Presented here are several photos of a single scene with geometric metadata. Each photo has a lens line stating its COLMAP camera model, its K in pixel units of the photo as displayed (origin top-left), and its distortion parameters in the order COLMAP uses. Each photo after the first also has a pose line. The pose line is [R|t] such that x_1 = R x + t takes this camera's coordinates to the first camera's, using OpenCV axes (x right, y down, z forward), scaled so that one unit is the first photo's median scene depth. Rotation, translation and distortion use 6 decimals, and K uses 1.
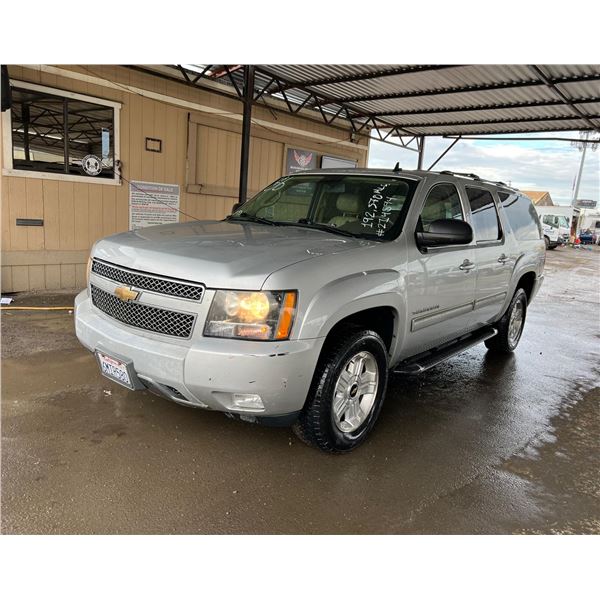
lens RADIAL K [[479.8, 0, 312.6], [0, 479.8, 300.6], [0, 0, 1]] dist [0.034268, -0.033099]
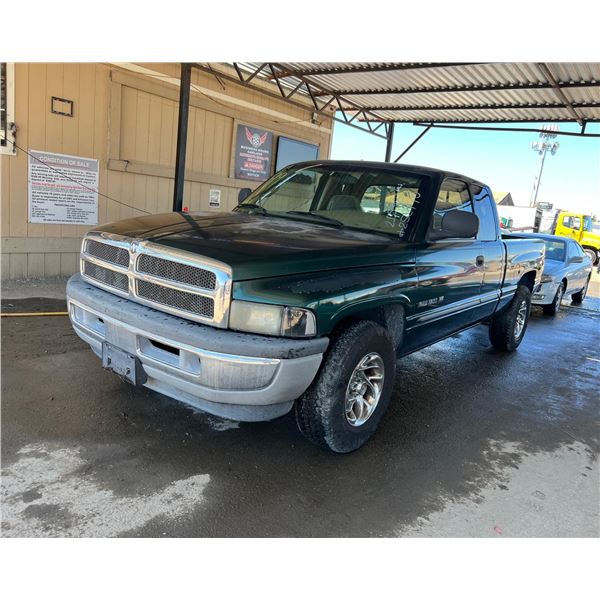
lens RADIAL K [[479.8, 0, 318.9], [0, 479.8, 297.9], [0, 0, 1]] dist [0.034268, -0.033099]
pose [[0.996175, 0.018999, 0.085285, 0.022632], [-0.019656, 0.999783, 0.006874, -0.014260], [-0.085136, -0.008524, 0.996333, 0.116076]]
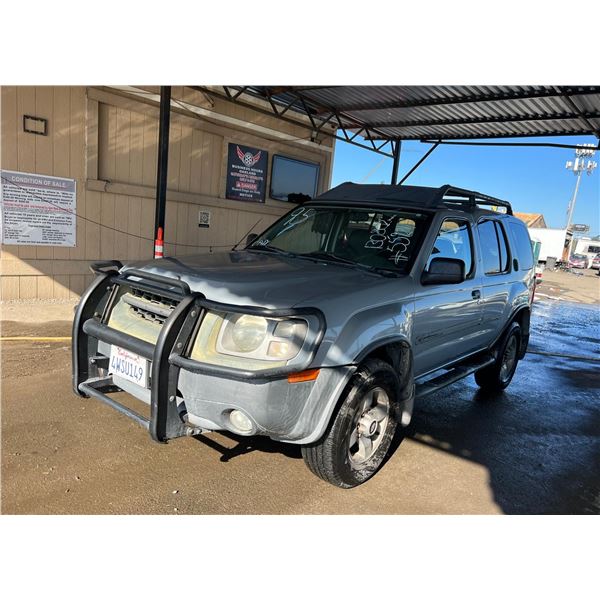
lens RADIAL K [[479.8, 0, 318.9], [0, 479.8, 319.1], [0, 0, 1]] dist [0.034268, -0.033099]
pose [[0.999441, 0.023339, 0.023957, 0.083264], [-0.023376, 0.999726, 0.001244, -0.015747], [-0.023921, -0.001803, 0.999712, 0.149462]]
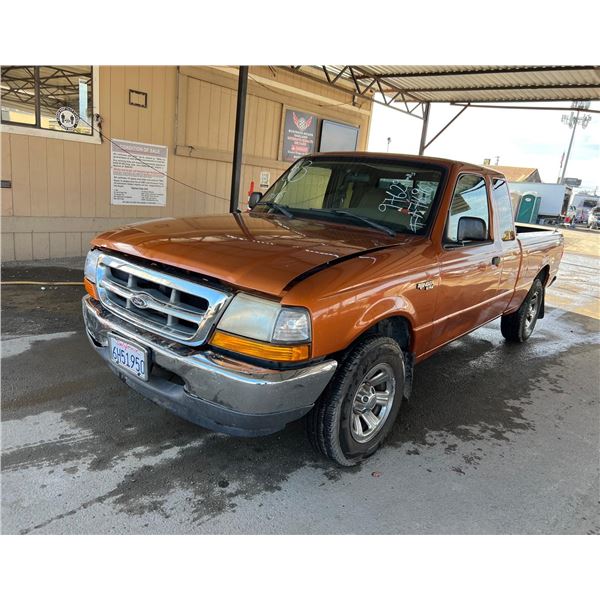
lens RADIAL K [[479.8, 0, 311.4], [0, 479.8, 300.0], [0, 0, 1]] dist [0.034268, -0.033099]
pose [[0.999246, 0.019702, 0.033446, -0.025247], [-0.021561, 0.998188, 0.056173, -0.008031], [-0.032279, -0.056852, 0.997861, 0.061881]]
